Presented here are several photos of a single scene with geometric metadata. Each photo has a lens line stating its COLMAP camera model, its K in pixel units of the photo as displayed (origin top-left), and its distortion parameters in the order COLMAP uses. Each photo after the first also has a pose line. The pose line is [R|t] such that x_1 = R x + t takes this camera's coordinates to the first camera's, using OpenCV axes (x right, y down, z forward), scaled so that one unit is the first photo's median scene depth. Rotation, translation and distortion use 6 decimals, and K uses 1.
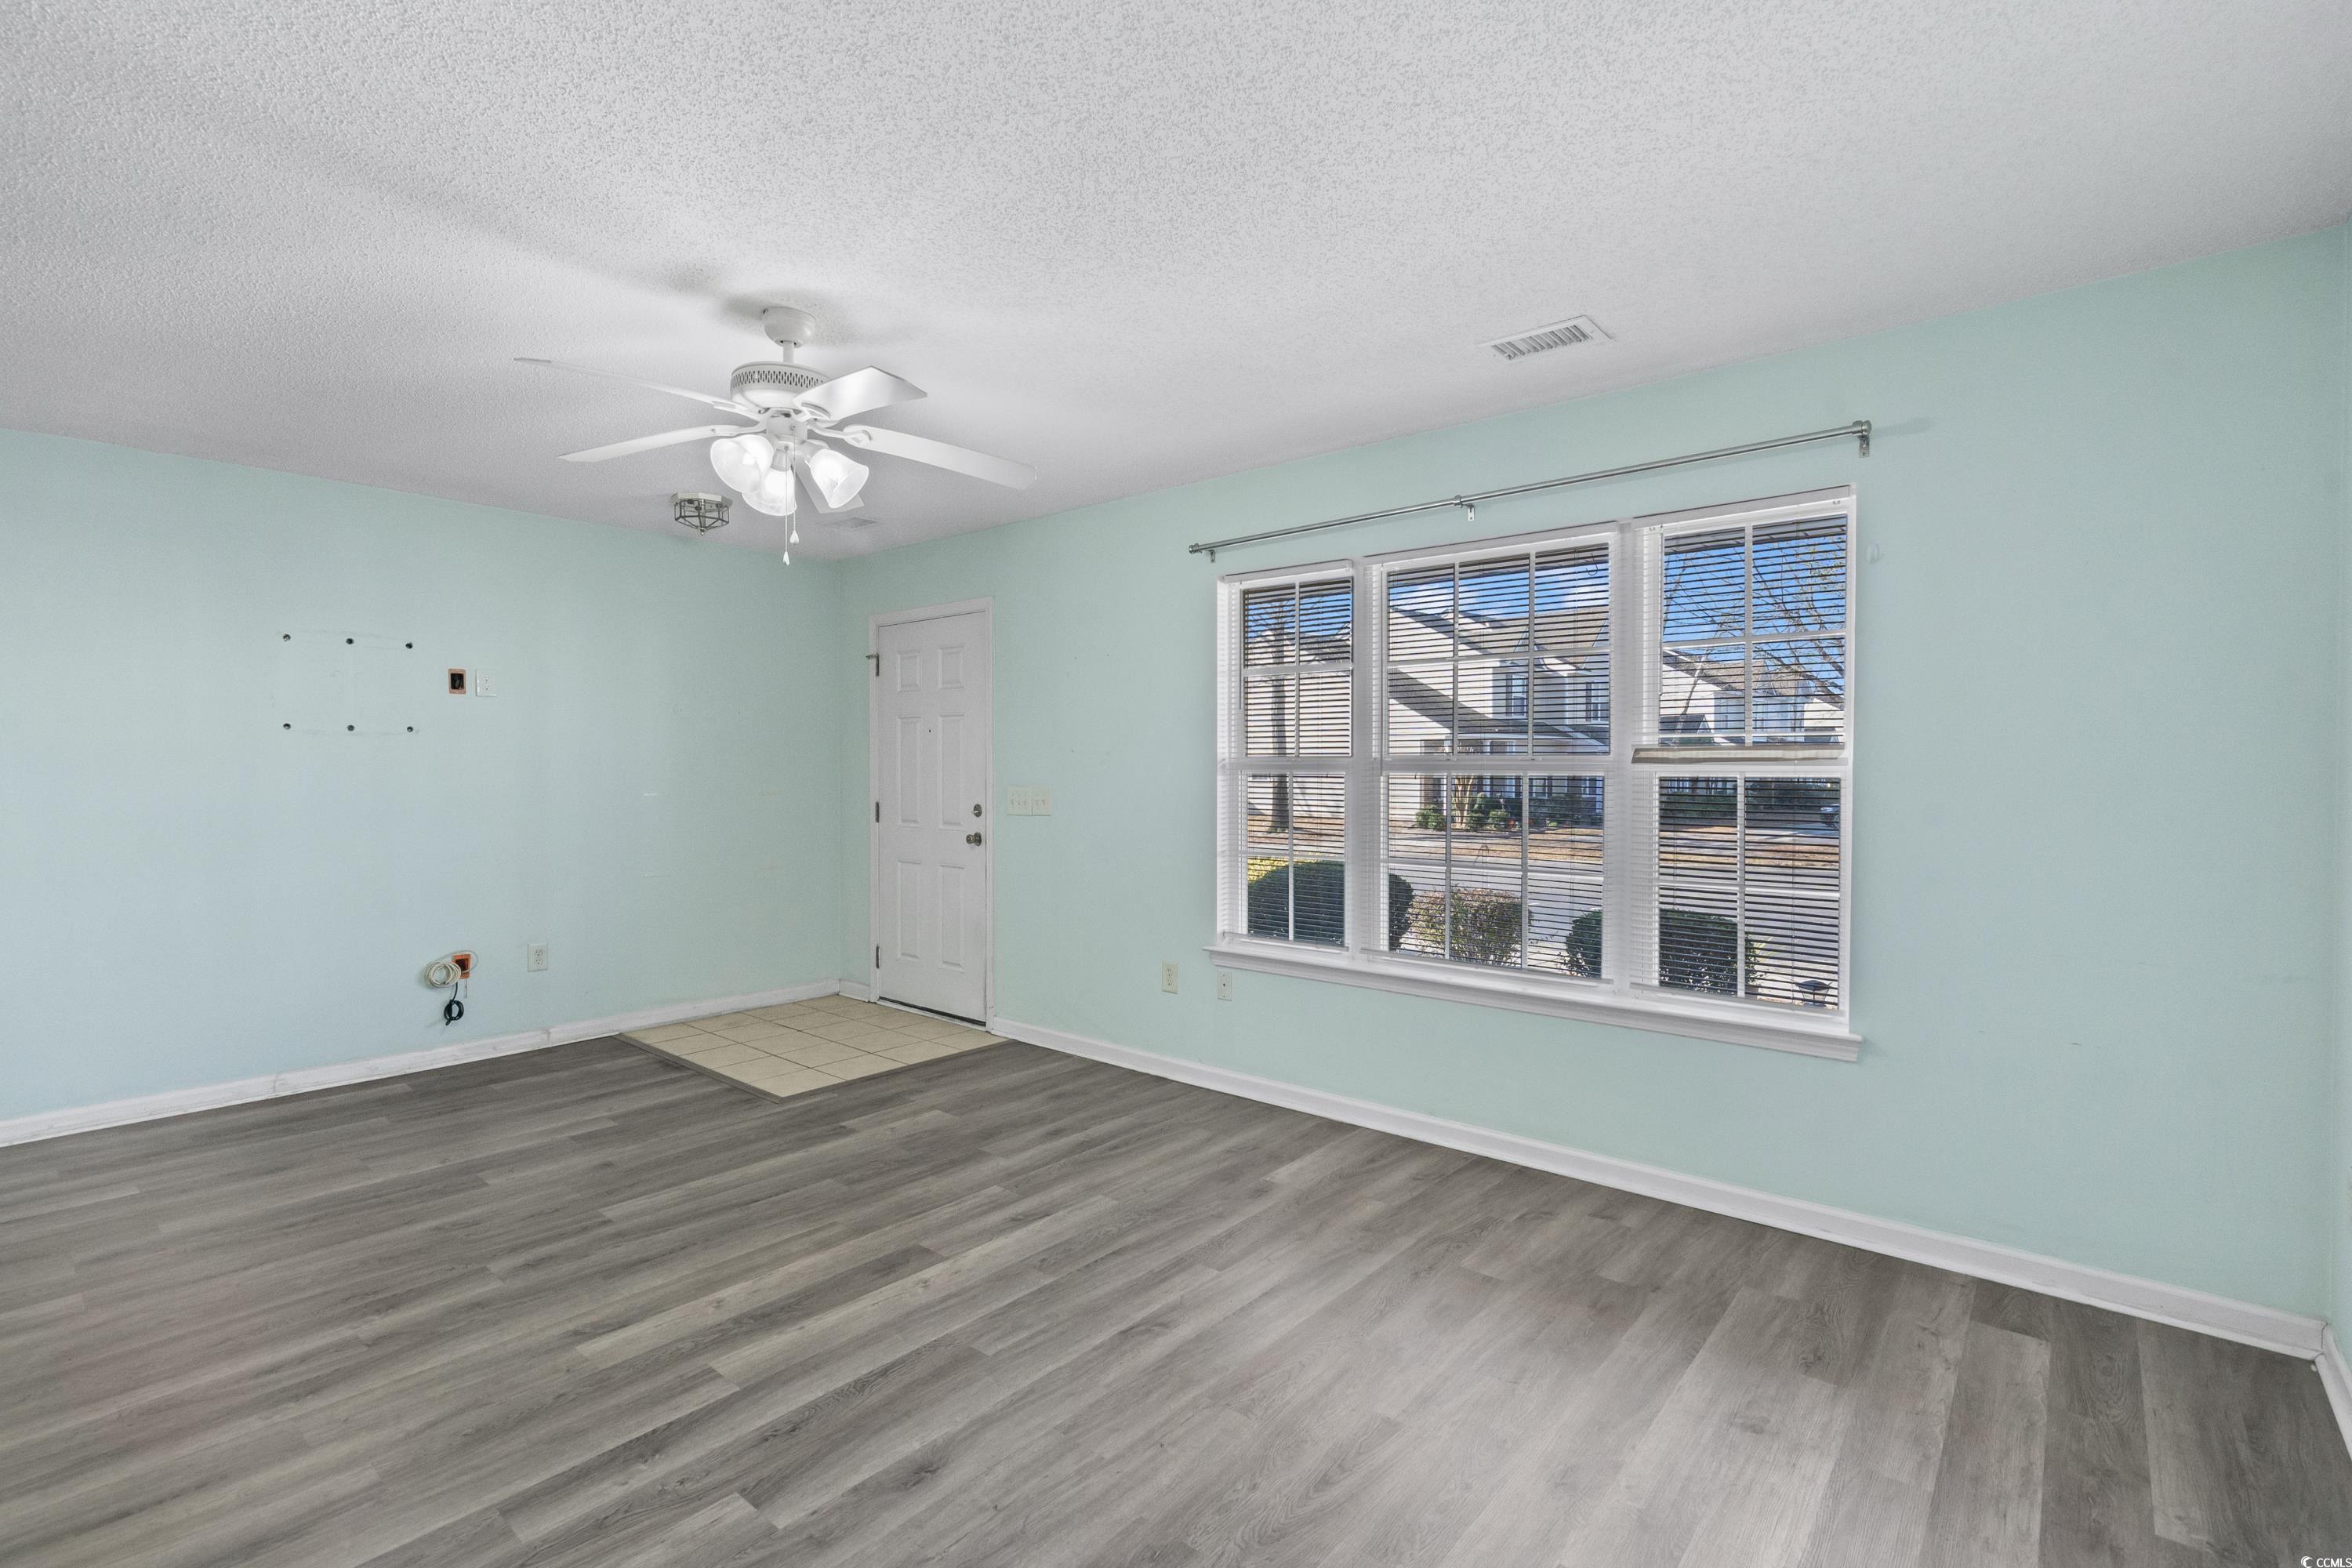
lens RADIAL K [[1073.7, 0, 1176.0], [0, 1073.7, 784.0], [0, 0, 1]] dist [-0.003141, 0.000039]
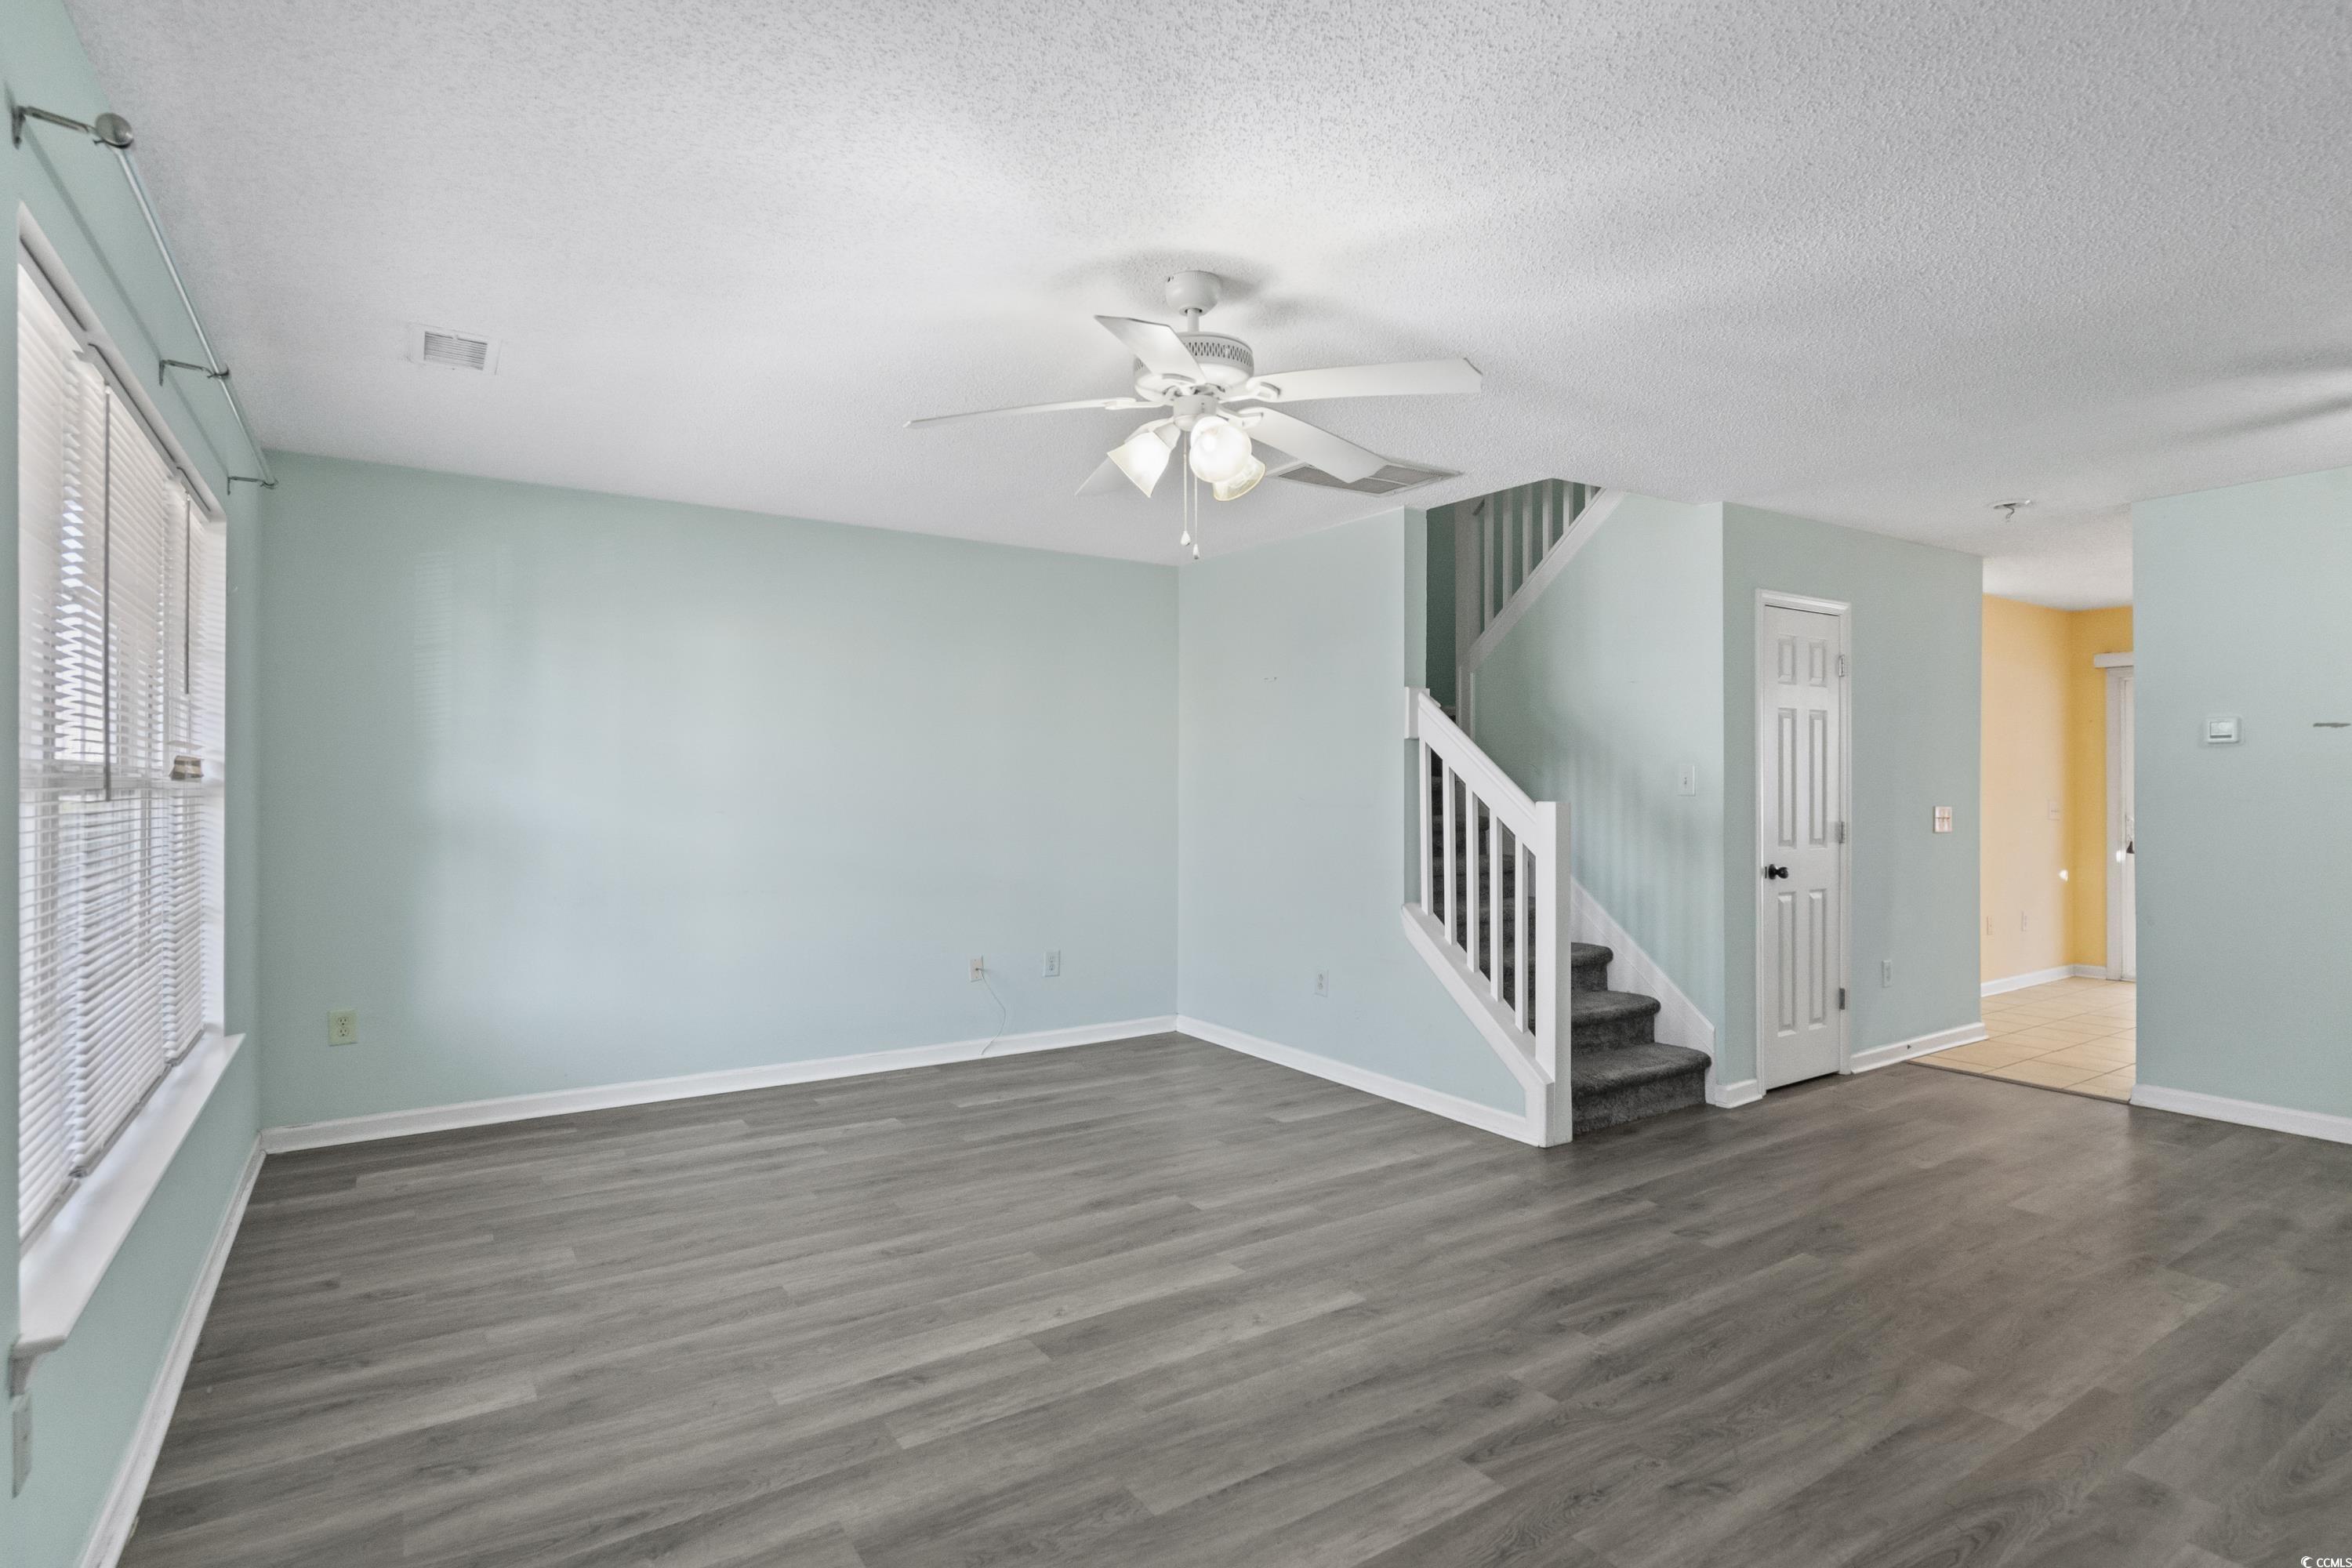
lens RADIAL K [[1167.3, 0, 1177.1], [0, 1167.3, 841.8], [0, 0, 1]] dist [0.002128, 0.001087]
pose [[-0.960782, -0.014309, 0.276936, -0.509104], [0.002401, 0.998201, 0.059905, -0.021375], [-0.277295, 0.058221, -0.959019, 1.598524]]
